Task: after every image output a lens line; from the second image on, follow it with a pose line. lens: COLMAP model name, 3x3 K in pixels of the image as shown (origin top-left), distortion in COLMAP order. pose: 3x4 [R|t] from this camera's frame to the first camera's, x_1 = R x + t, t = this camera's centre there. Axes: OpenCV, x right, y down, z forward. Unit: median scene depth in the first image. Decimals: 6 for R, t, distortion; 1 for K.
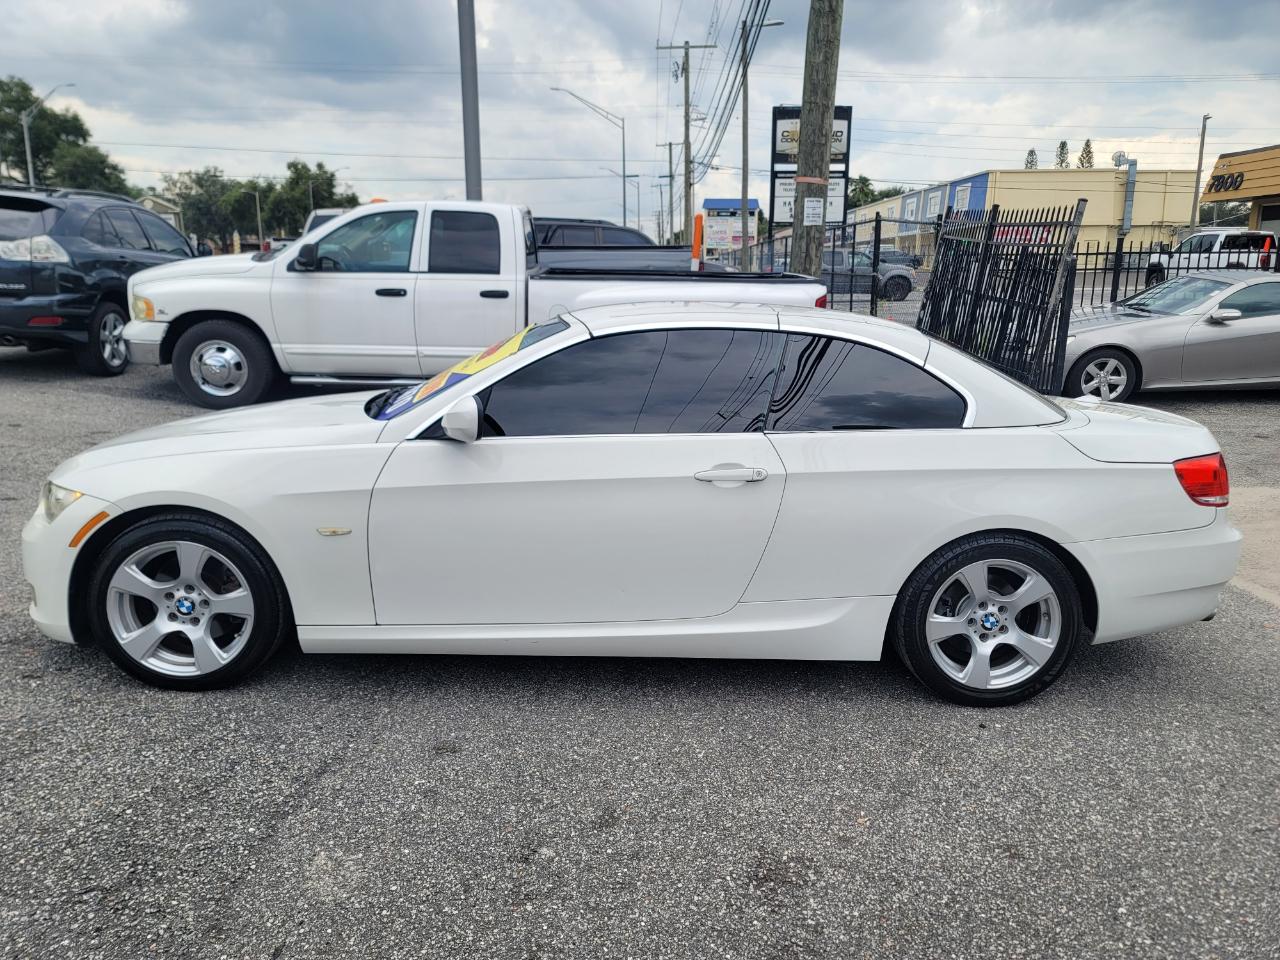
lens RADIAL K [[957.5, 0, 651.9], [0, 957.5, 478.0], [0, 0, 1]] dist [0.040920, 0.000251]
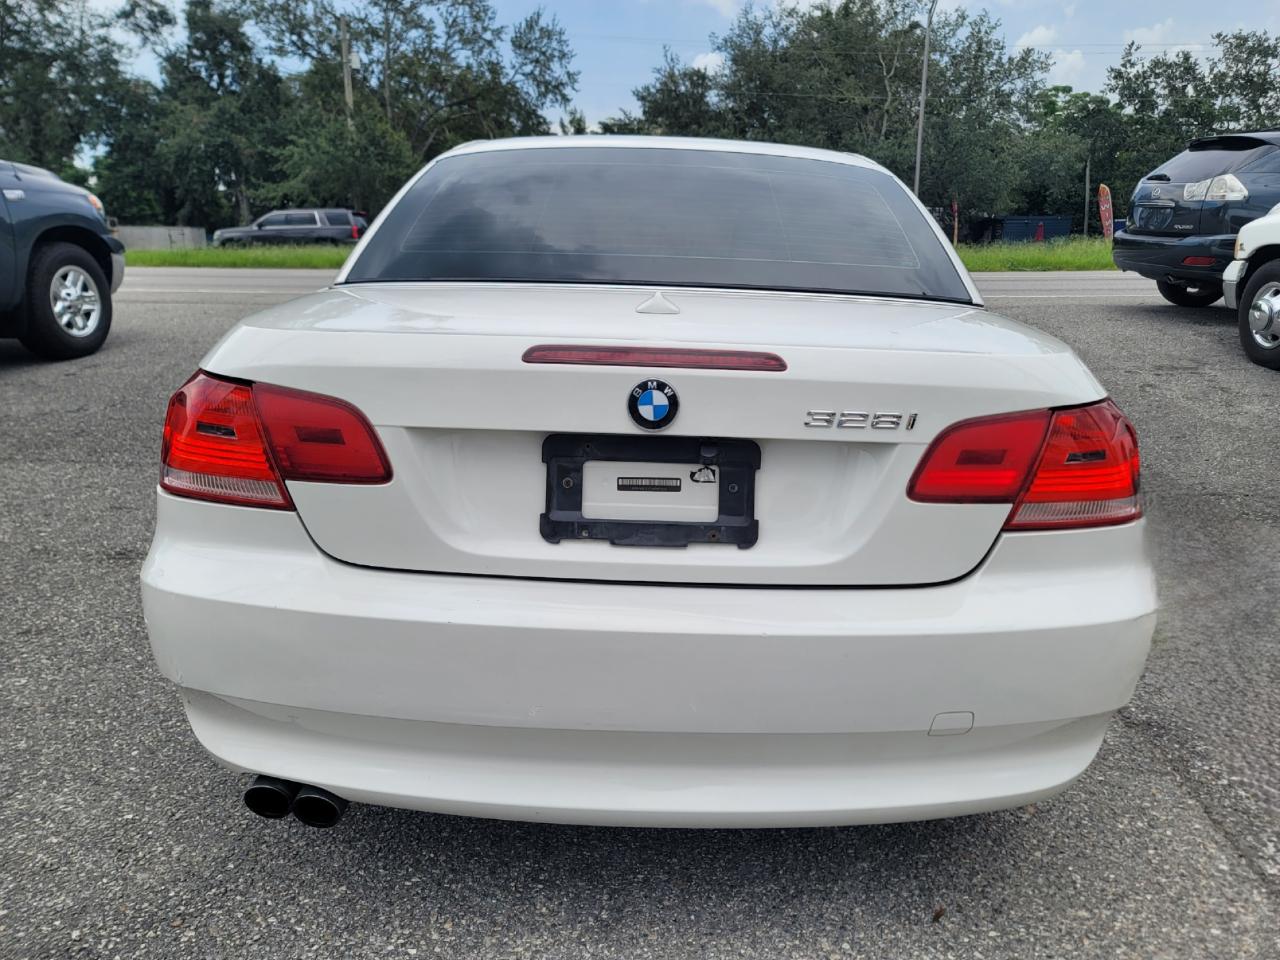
lens RADIAL K [[947.5, 0, 666.7], [0, 947.5, 469.6], [0, 0, 1]] dist [0.108203, -0.115236]
pose [[-0.051295, 0.209046, -0.976560, 0.421696], [-0.221650, 0.951076, 0.215234, -0.050987], [0.973776, 0.227495, -0.002450, 0.517195]]
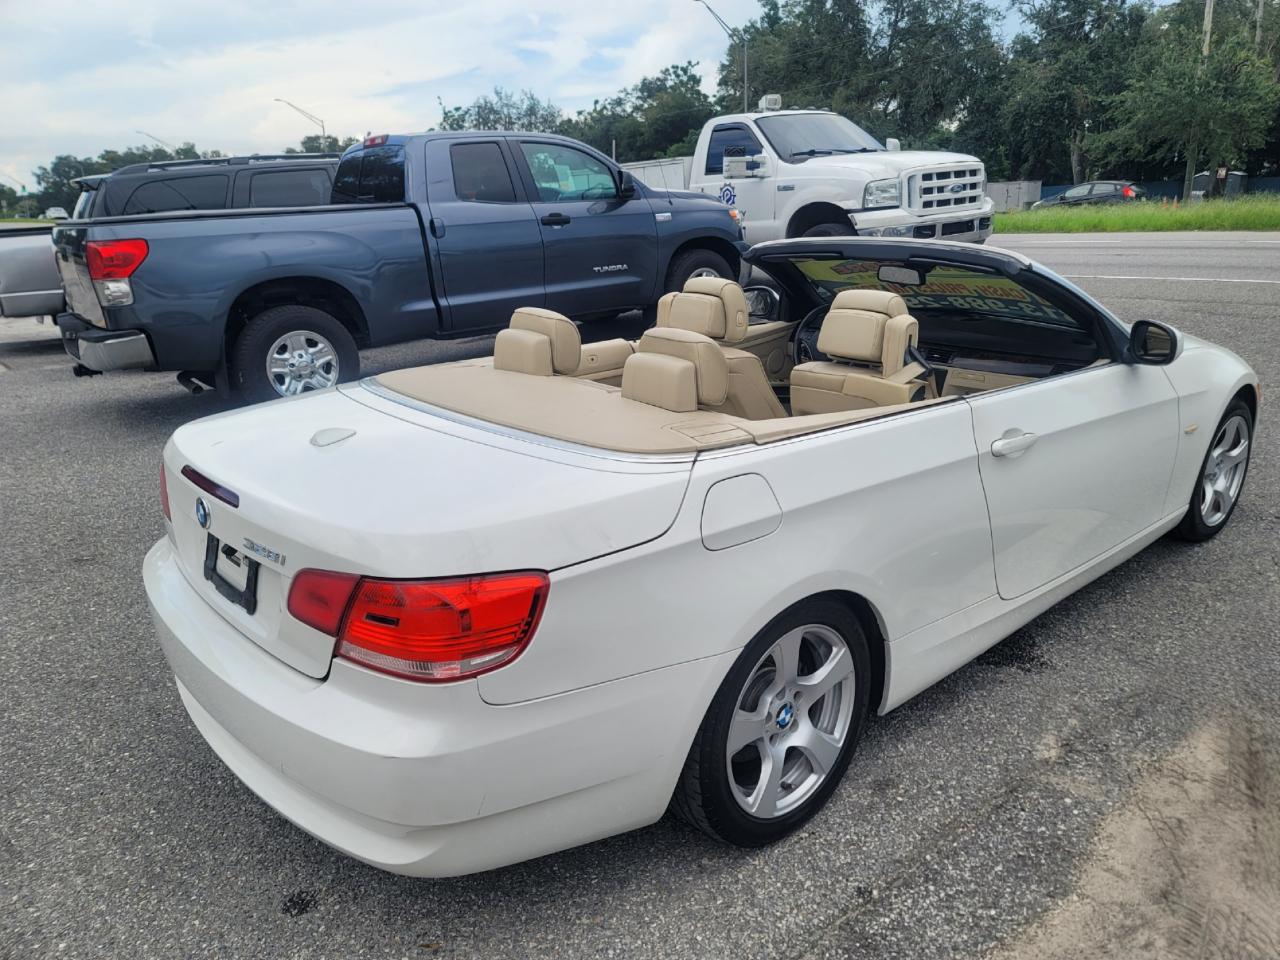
lens RADIAL K [[945.2, 0, 669.7], [0, 945.2, 480.9], [0, 0, 1]] dist [0.107239, -0.112651]
pose [[-0.759190, 0.186822, -0.623480, 0.329333], [-0.123929, 0.898904, 0.420254, -0.155929], [0.638961, 0.396320, -0.659287, 0.754559]]
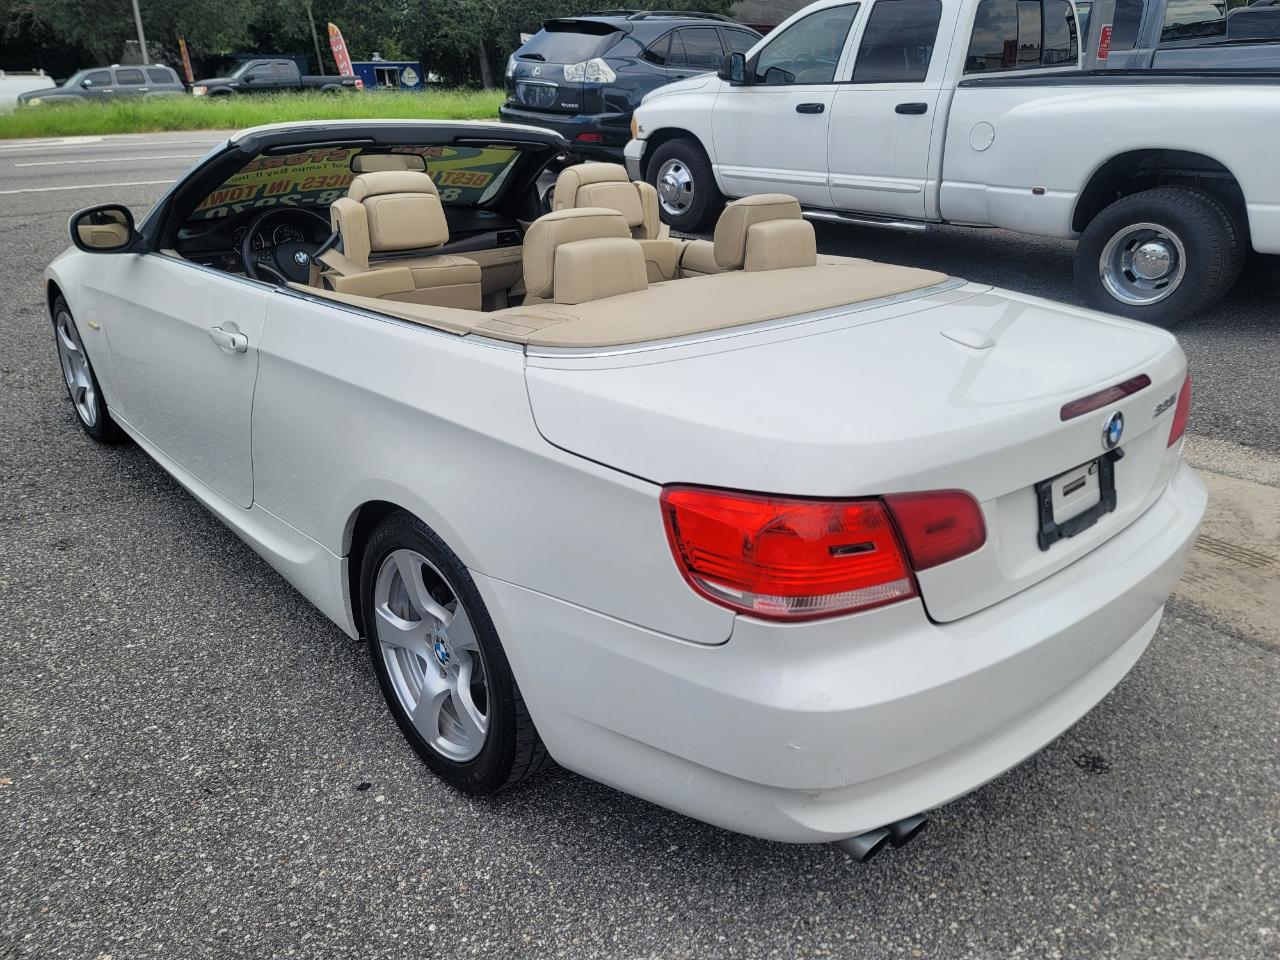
lens RADIAL K [[949.7, 0, 653.5], [0, 949.7, 473.4], [0, 0, 1]] dist [0.102318, -0.115776]
pose [[0.644369, 0.271464, -0.714910, 0.355466], [-0.150490, 0.961605, 0.229498, -0.051290], [0.749761, -0.040295, 0.660481, 0.293905]]
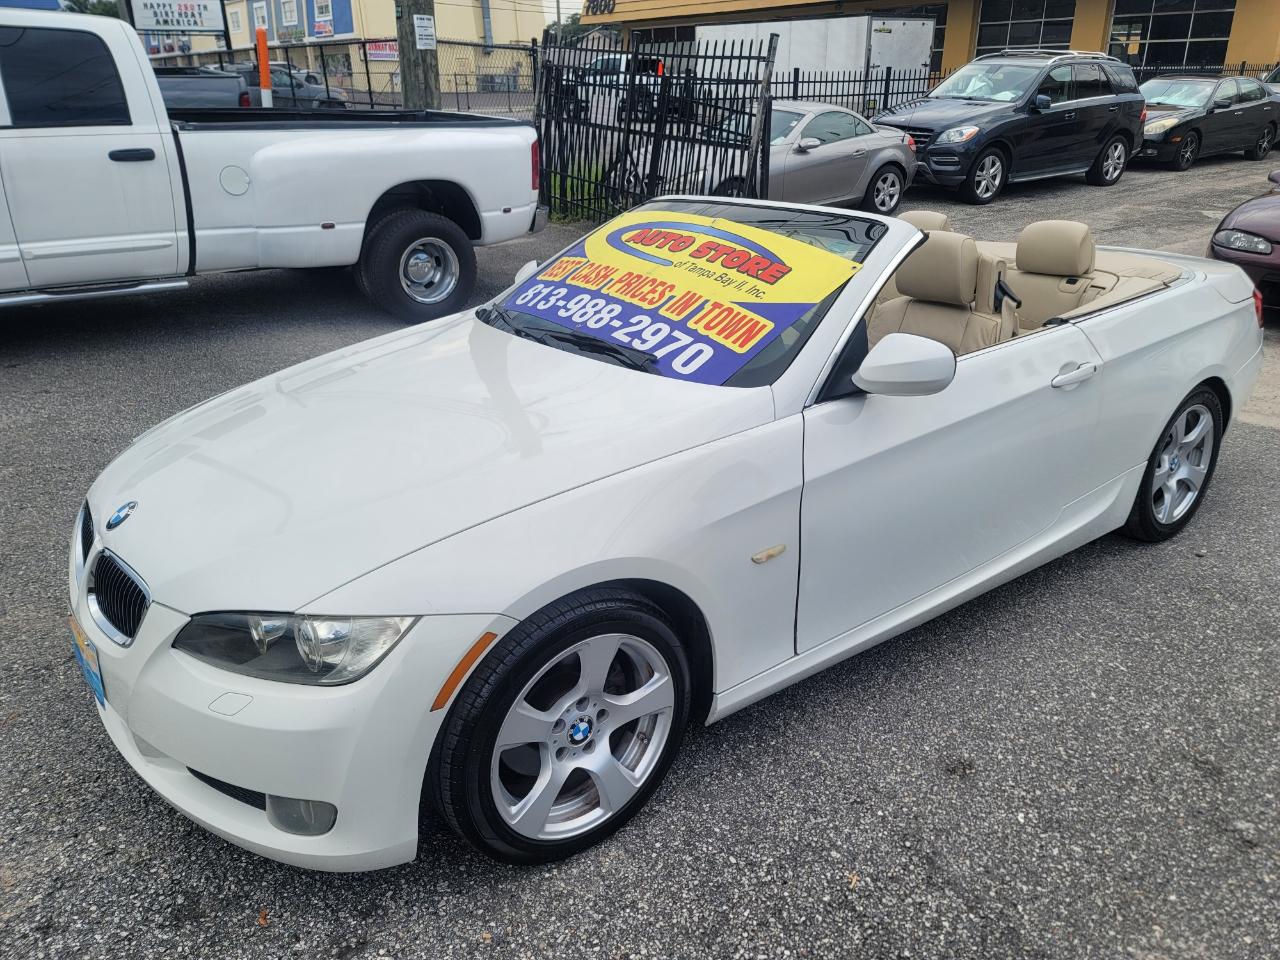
lens RADIAL K [[945.2, 0, 669.7], [0, 945.2, 480.9], [0, 0, 1]] dist [0.107239, -0.112651]
pose [[0.791744, -0.241022, 0.561293, -0.305443], [0.139249, 0.965888, 0.218336, -0.063858], [-0.594770, -0.094707, 0.798298, 0.193998]]
